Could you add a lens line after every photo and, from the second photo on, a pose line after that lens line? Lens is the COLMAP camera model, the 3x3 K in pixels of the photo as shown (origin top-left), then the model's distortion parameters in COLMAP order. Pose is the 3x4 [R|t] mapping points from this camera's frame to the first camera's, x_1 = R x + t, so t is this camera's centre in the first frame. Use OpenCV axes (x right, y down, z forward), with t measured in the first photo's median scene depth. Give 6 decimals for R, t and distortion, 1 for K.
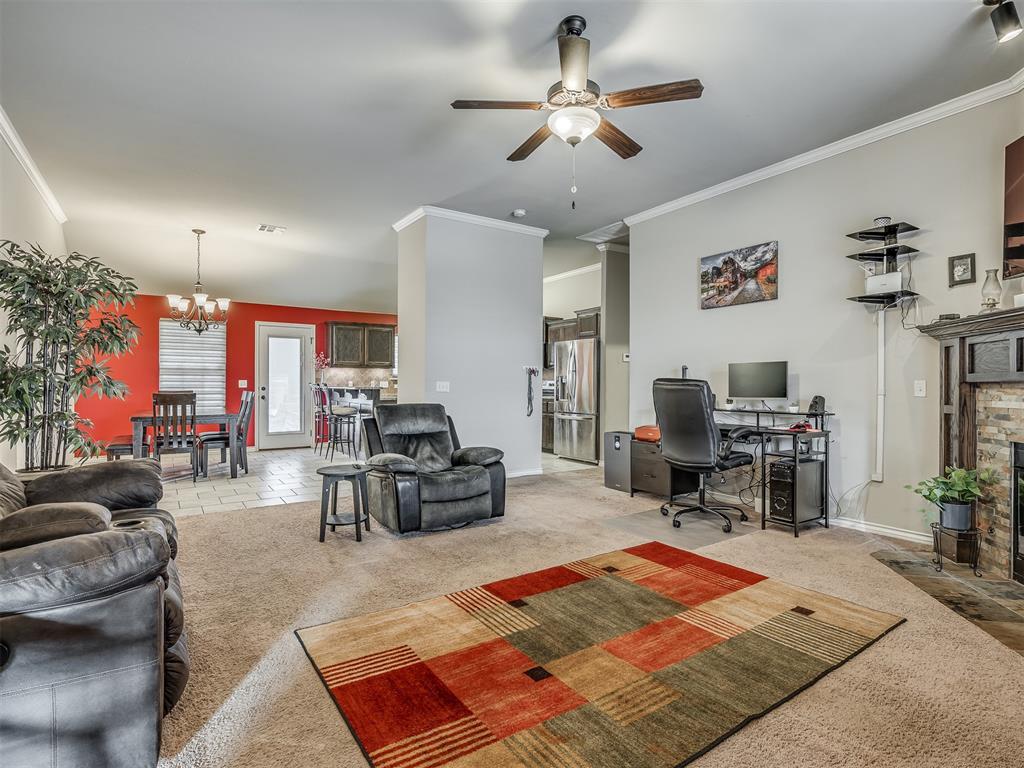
lens RADIAL K [[520.5, 0, 506.3], [0, 520.5, 390.2], [0, 0, 1]] dist [0.000280, -0.000282]
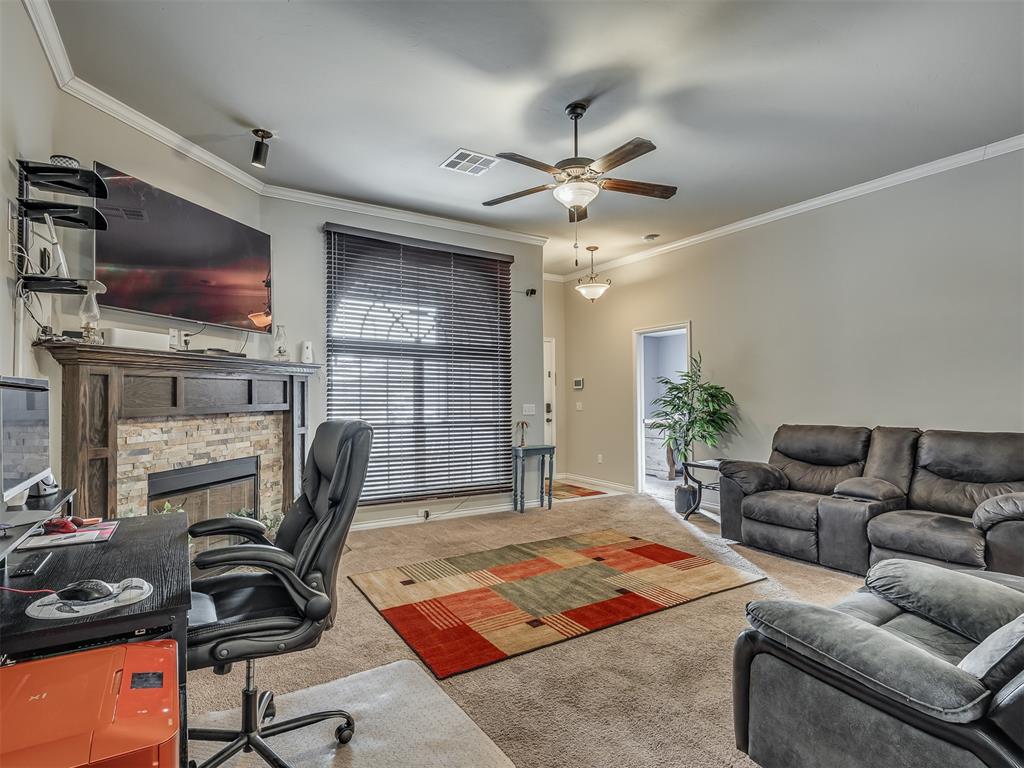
lens RADIAL K [[537.8, 0, 468.6], [0, 537.8, 386.5], [0, 0, 1]] dist [0.000893, -0.000805]
pose [[-0.995404, 0.003796, 0.095691, 0.196503], [0.003183, 0.999973, -0.006564, -0.056246], [-0.095713, -0.006229, -0.995389, 1.705625]]
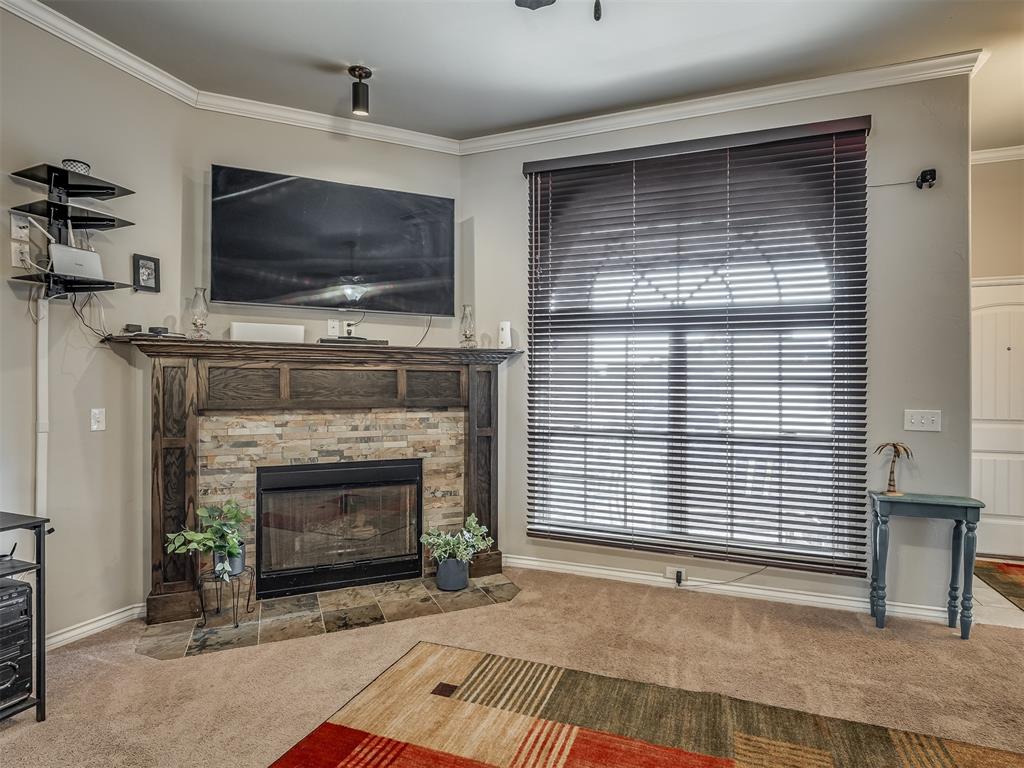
lens RADIAL K [[520.5, 0, 506.3], [0, 520.5, 390.2], [0, 0, 1]] dist [0.000280, -0.000282]
pose [[-0.556378, -0.001883, 0.830927, -0.133332], [0.006021, 0.999962, 0.006298, -0.047605], [-0.830908, 0.008506, -0.556345, 0.987161]]
